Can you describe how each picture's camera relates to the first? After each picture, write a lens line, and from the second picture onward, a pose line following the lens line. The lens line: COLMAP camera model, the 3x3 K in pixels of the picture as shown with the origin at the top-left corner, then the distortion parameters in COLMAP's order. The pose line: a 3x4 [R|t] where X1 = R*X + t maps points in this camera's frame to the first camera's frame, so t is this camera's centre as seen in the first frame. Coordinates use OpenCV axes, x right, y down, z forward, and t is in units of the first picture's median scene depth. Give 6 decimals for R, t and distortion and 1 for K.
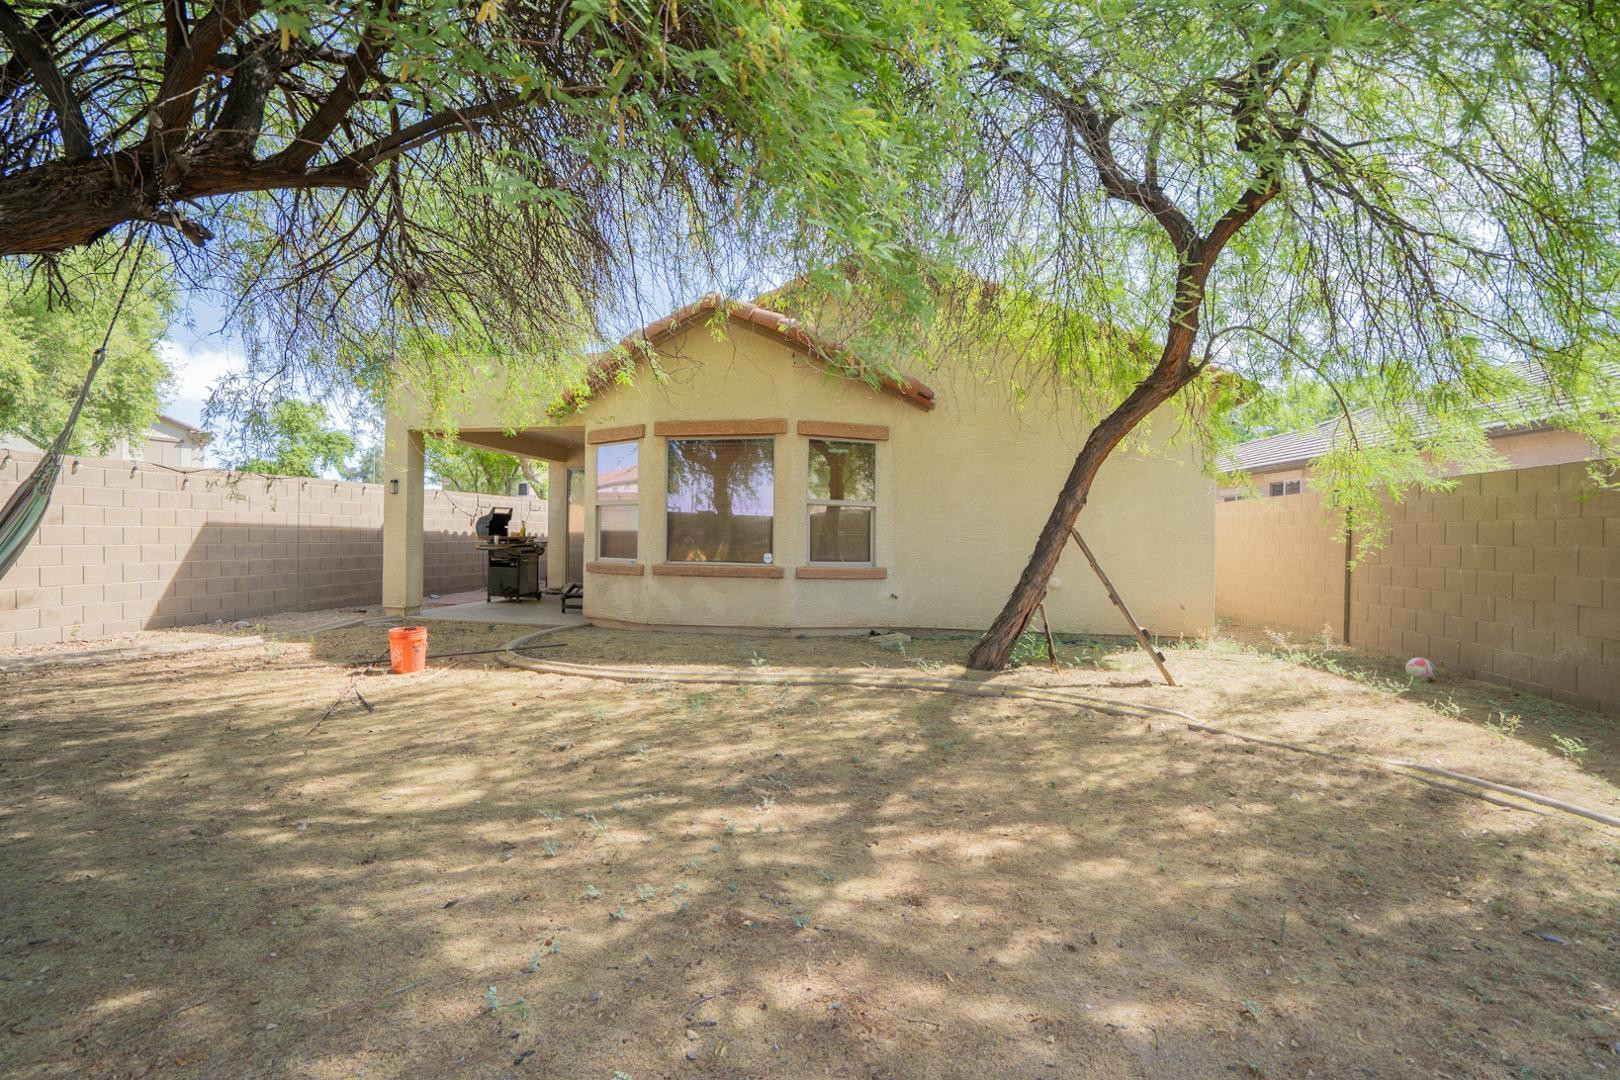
lens RADIAL K [[747.8, 0, 810.0], [0, 747.8, 540.0], [0, 0, 1]] dist [-0.030888, 0.000175]
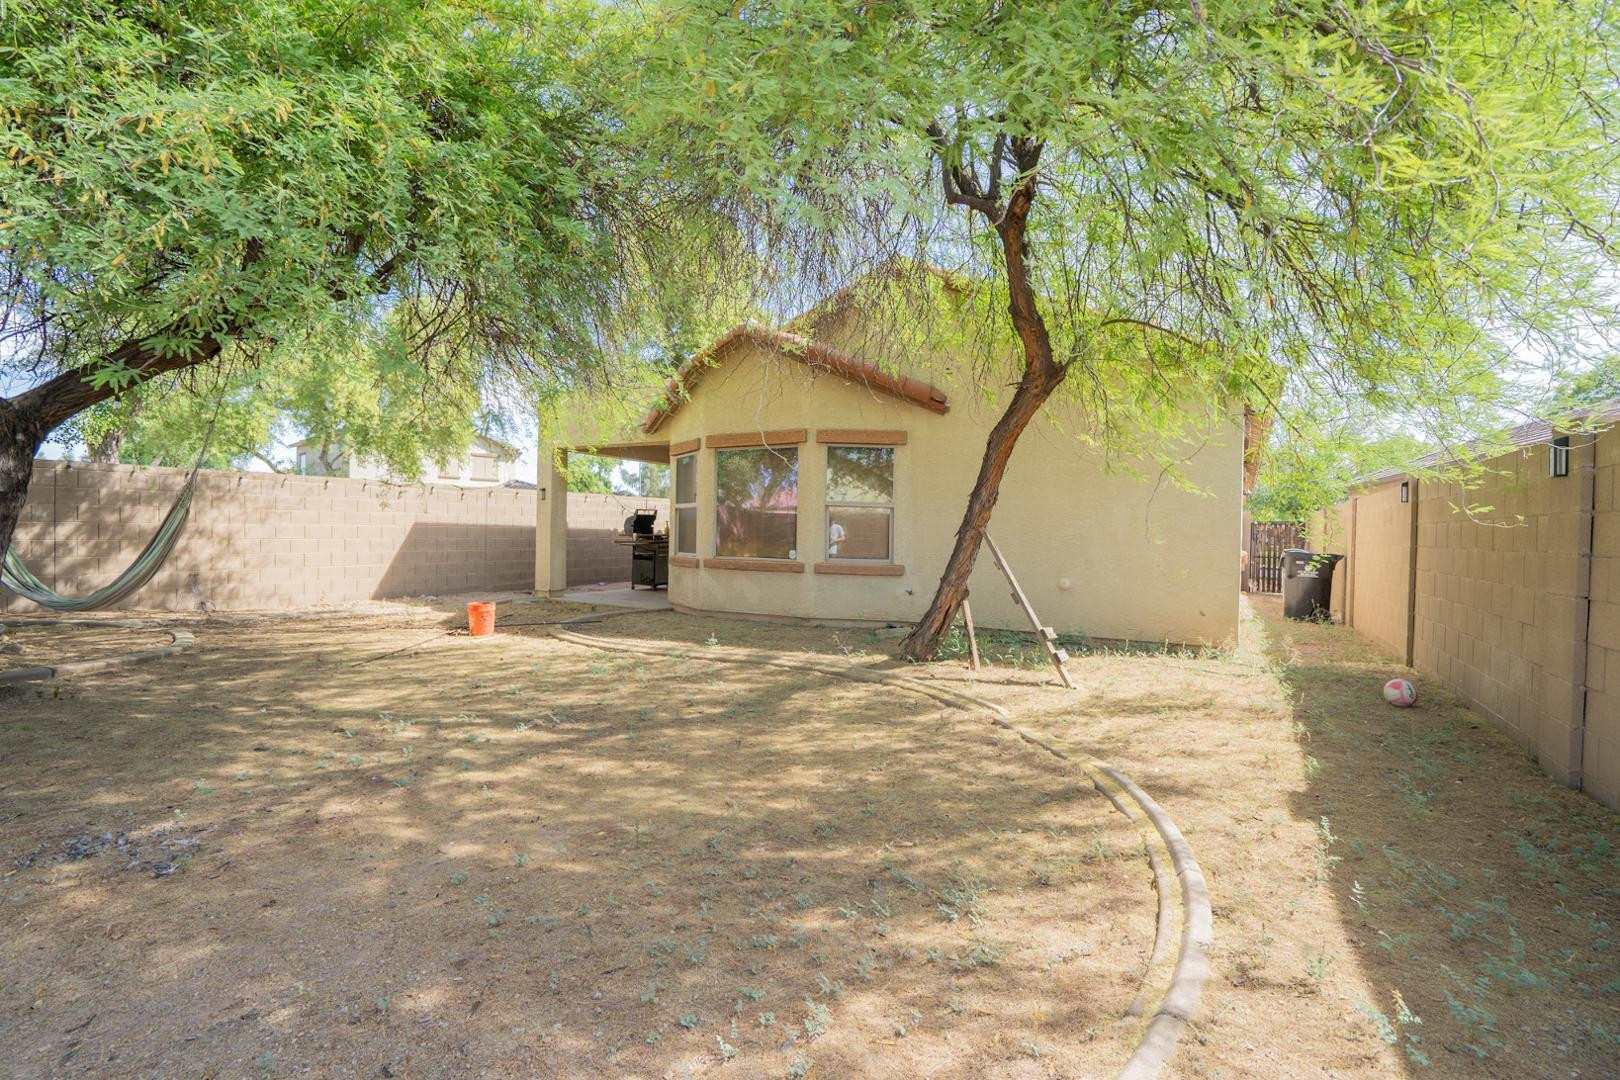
lens RADIAL K [[756.9, 0, 810.0], [0, 756.9, 540.0], [0, 0, 1]] dist [-0.030741, 0.000469]
pose [[0.935138, 0.006642, -0.354222, 0.368623], [-0.006158, 0.999978, 0.002494, -0.000193], [0.354231, -0.000151, 0.935158, -0.044166]]
